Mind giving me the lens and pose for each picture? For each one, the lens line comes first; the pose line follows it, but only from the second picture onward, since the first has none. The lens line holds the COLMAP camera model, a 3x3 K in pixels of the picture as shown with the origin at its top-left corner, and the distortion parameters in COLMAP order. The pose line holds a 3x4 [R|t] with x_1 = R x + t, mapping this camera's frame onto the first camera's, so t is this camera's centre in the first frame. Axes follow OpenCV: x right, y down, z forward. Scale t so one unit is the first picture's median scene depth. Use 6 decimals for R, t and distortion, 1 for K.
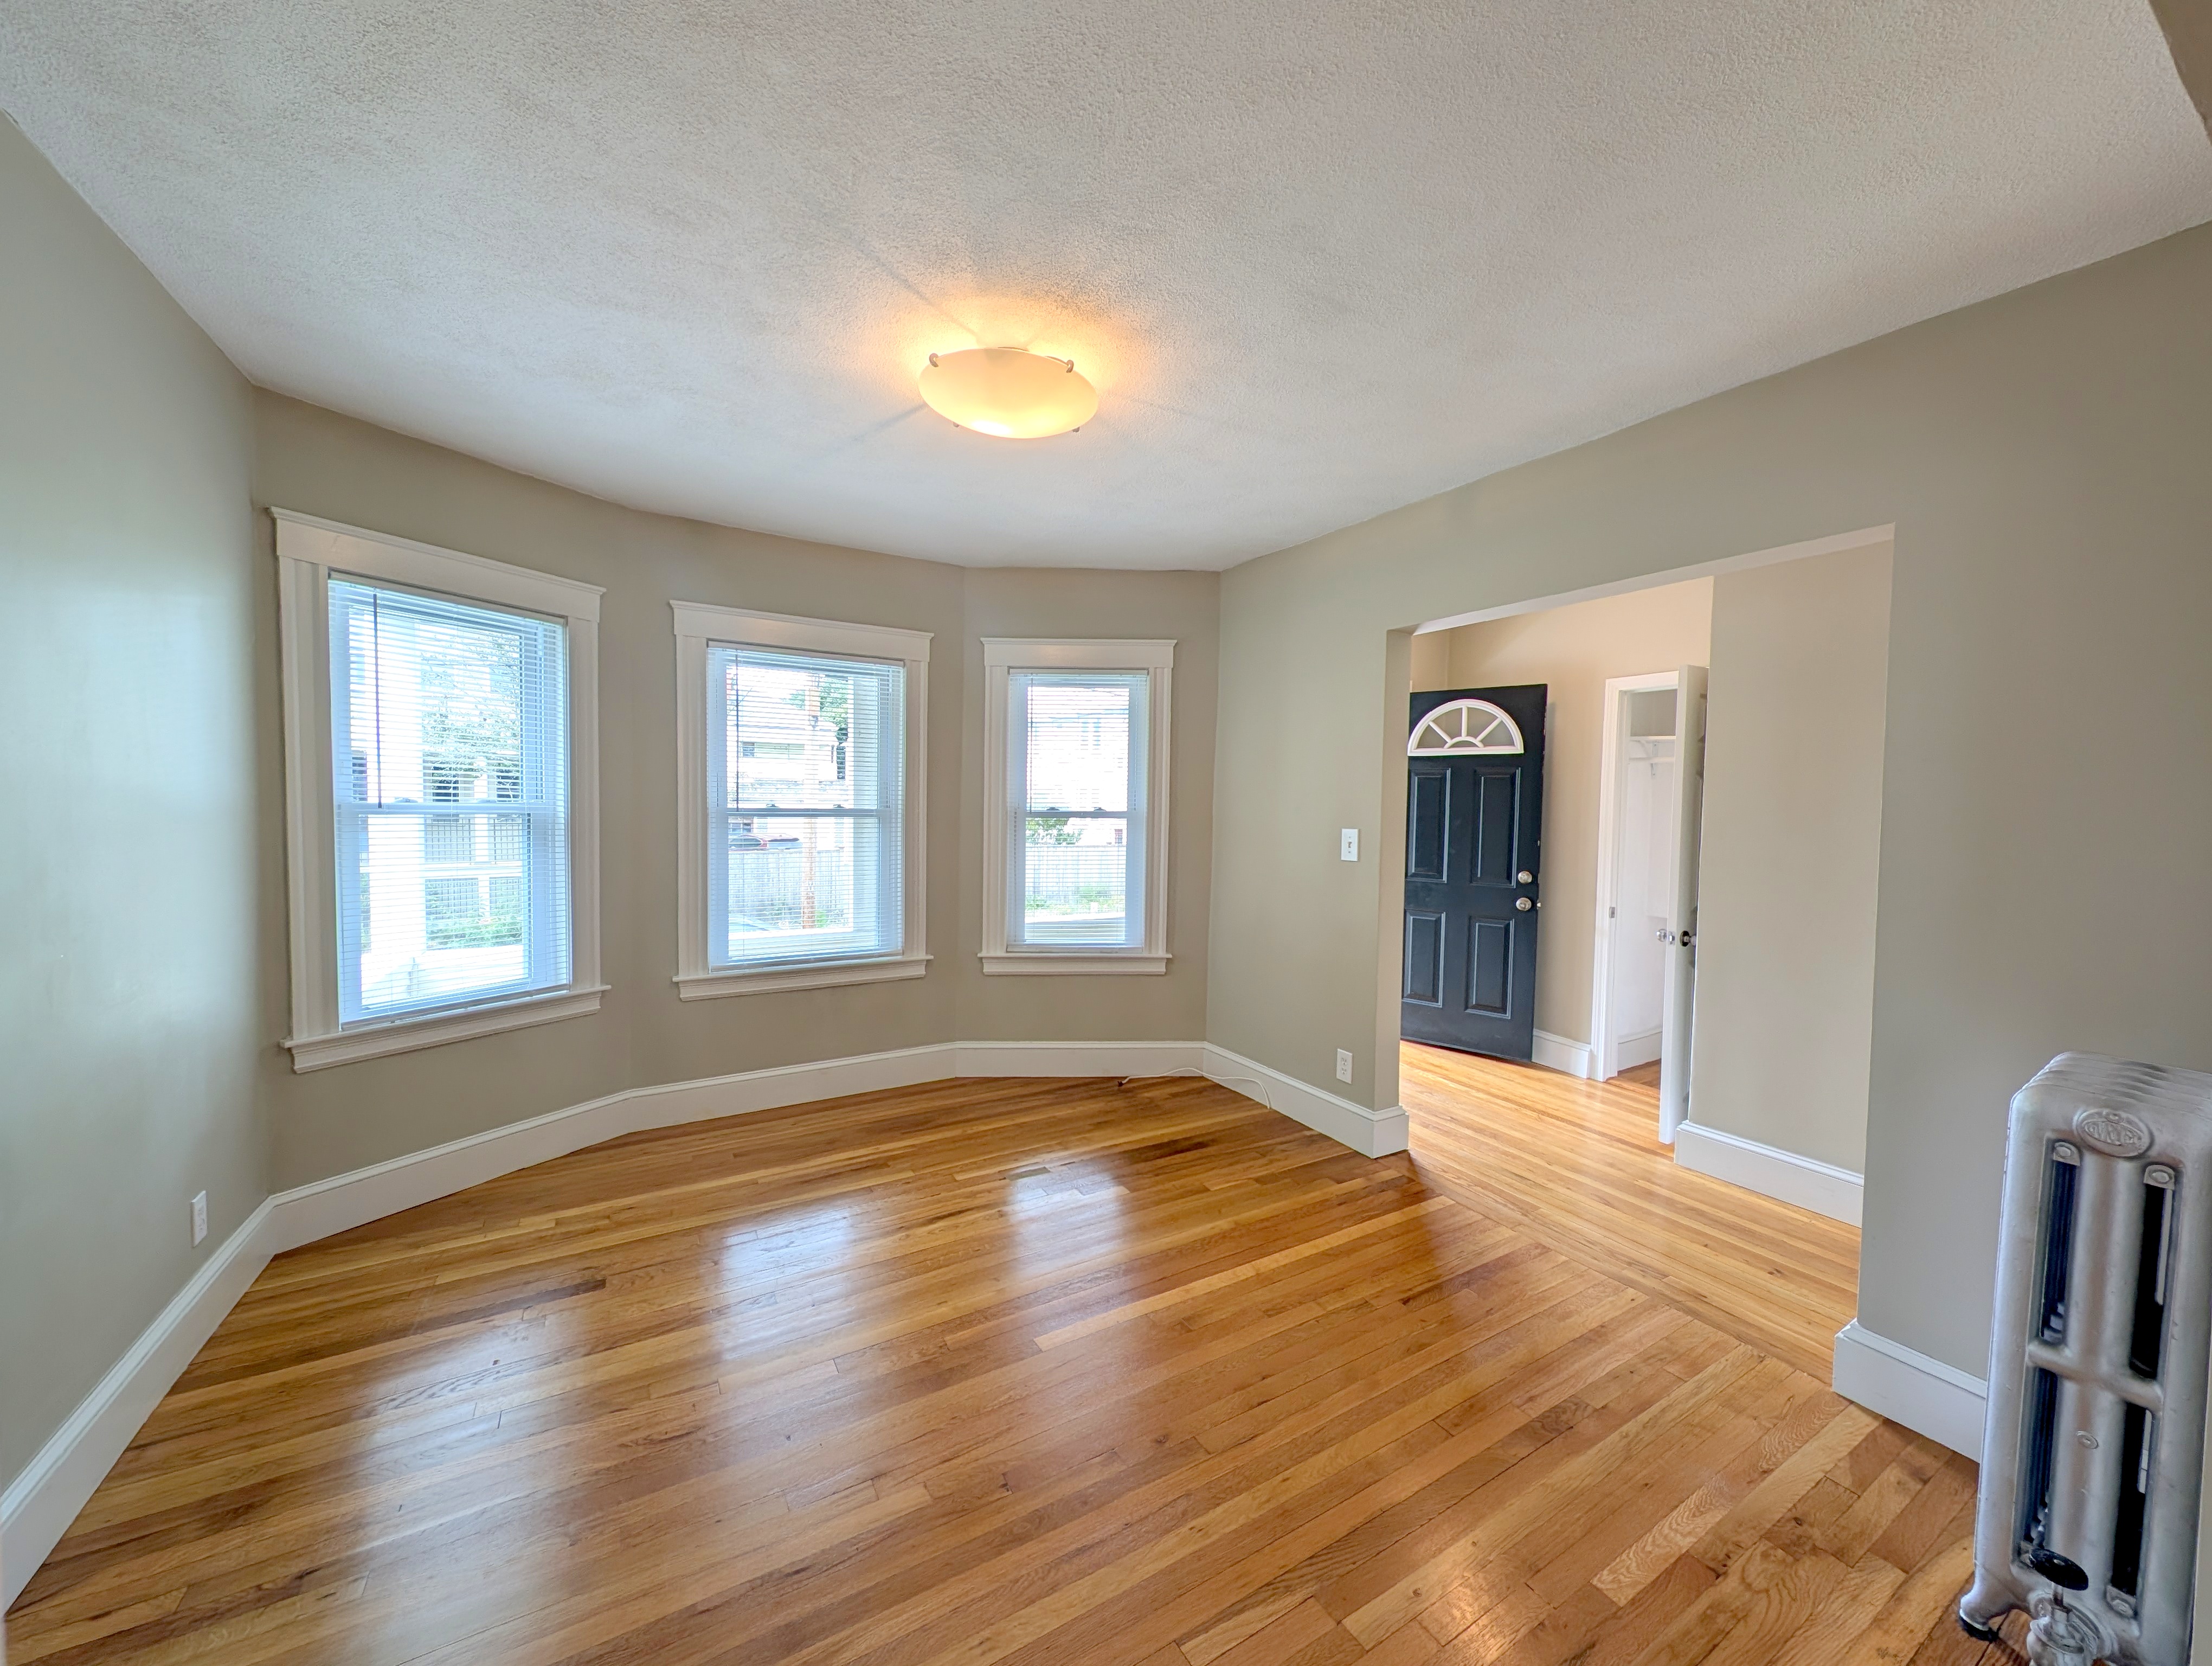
lens RADIAL K [[840.2, 0, 1112.2], [0, 840.2, 833.9], [0, 0, 1]] dist [0.011983, -0.002441]
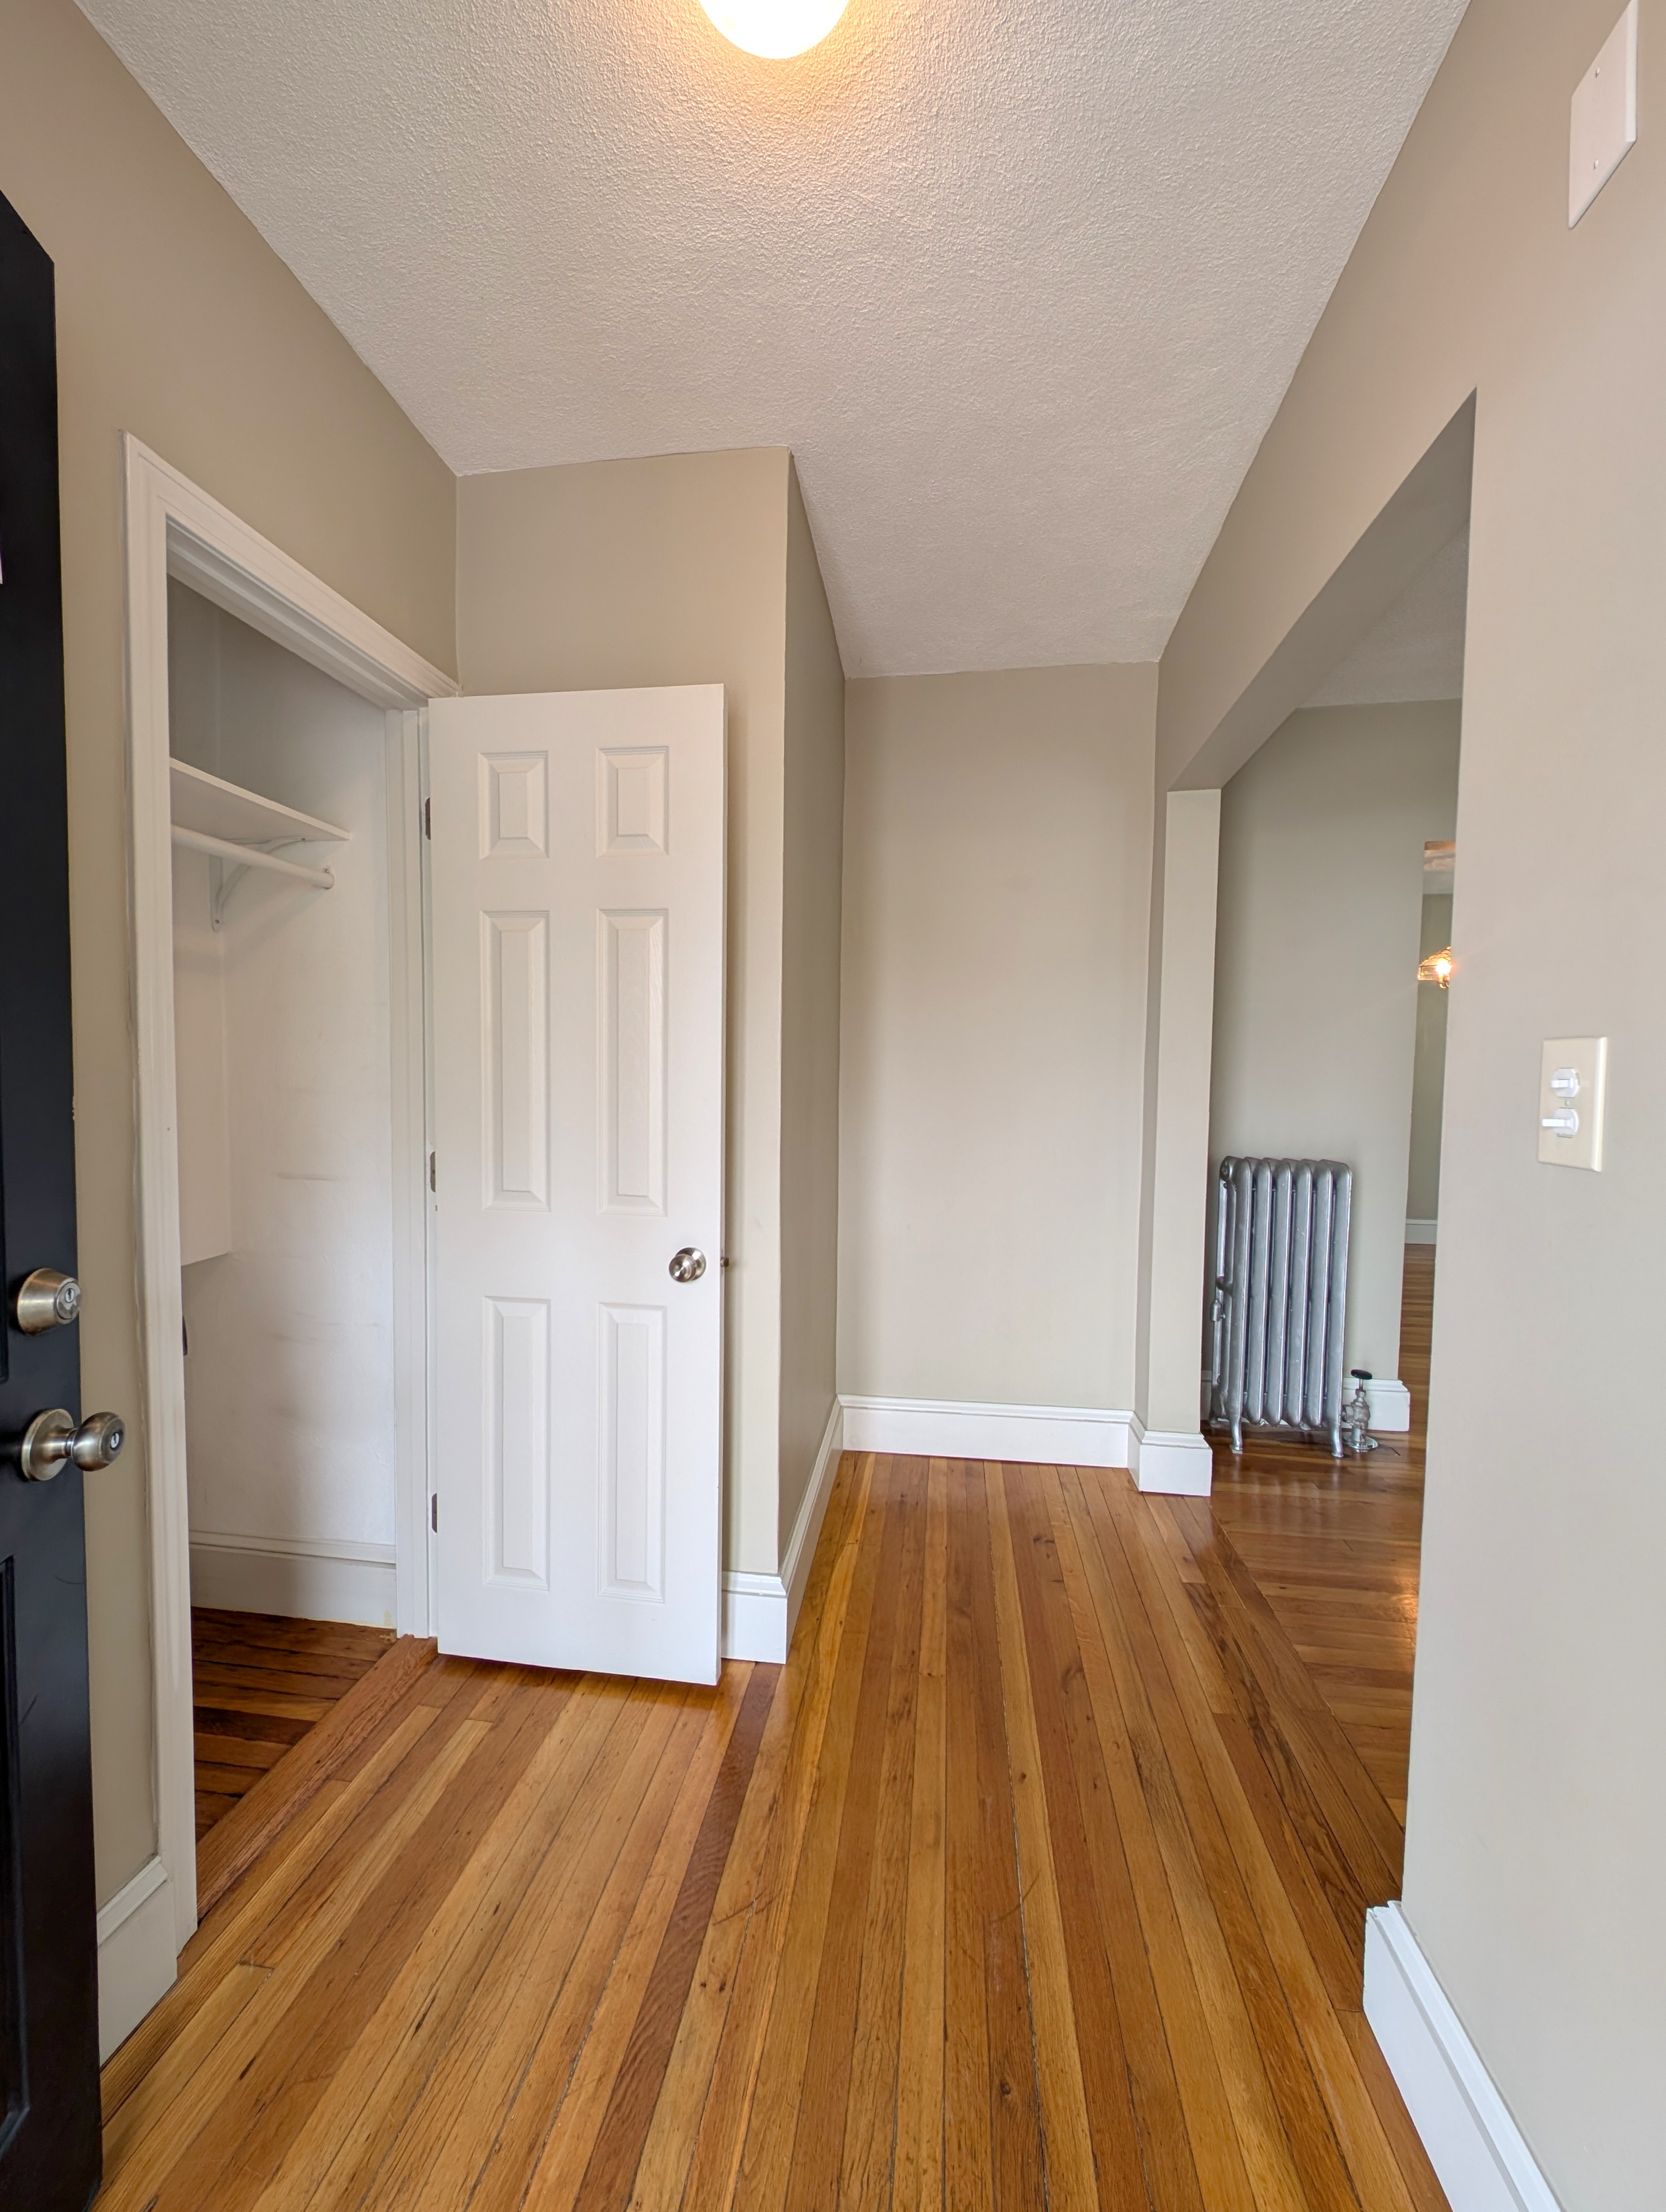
lens RADIAL K [[840.2, 0, 826.0], [0, 840.2, 1105.6], [0, 0, 1]] dist [0.011983, -0.002441]
pose [[-0.769316, -0.049336, 0.636961, 0.277841], [0.008707, 0.996111, 0.087671, -0.002741], [-0.638809, 0.072993, -0.765895, 1.166991]]
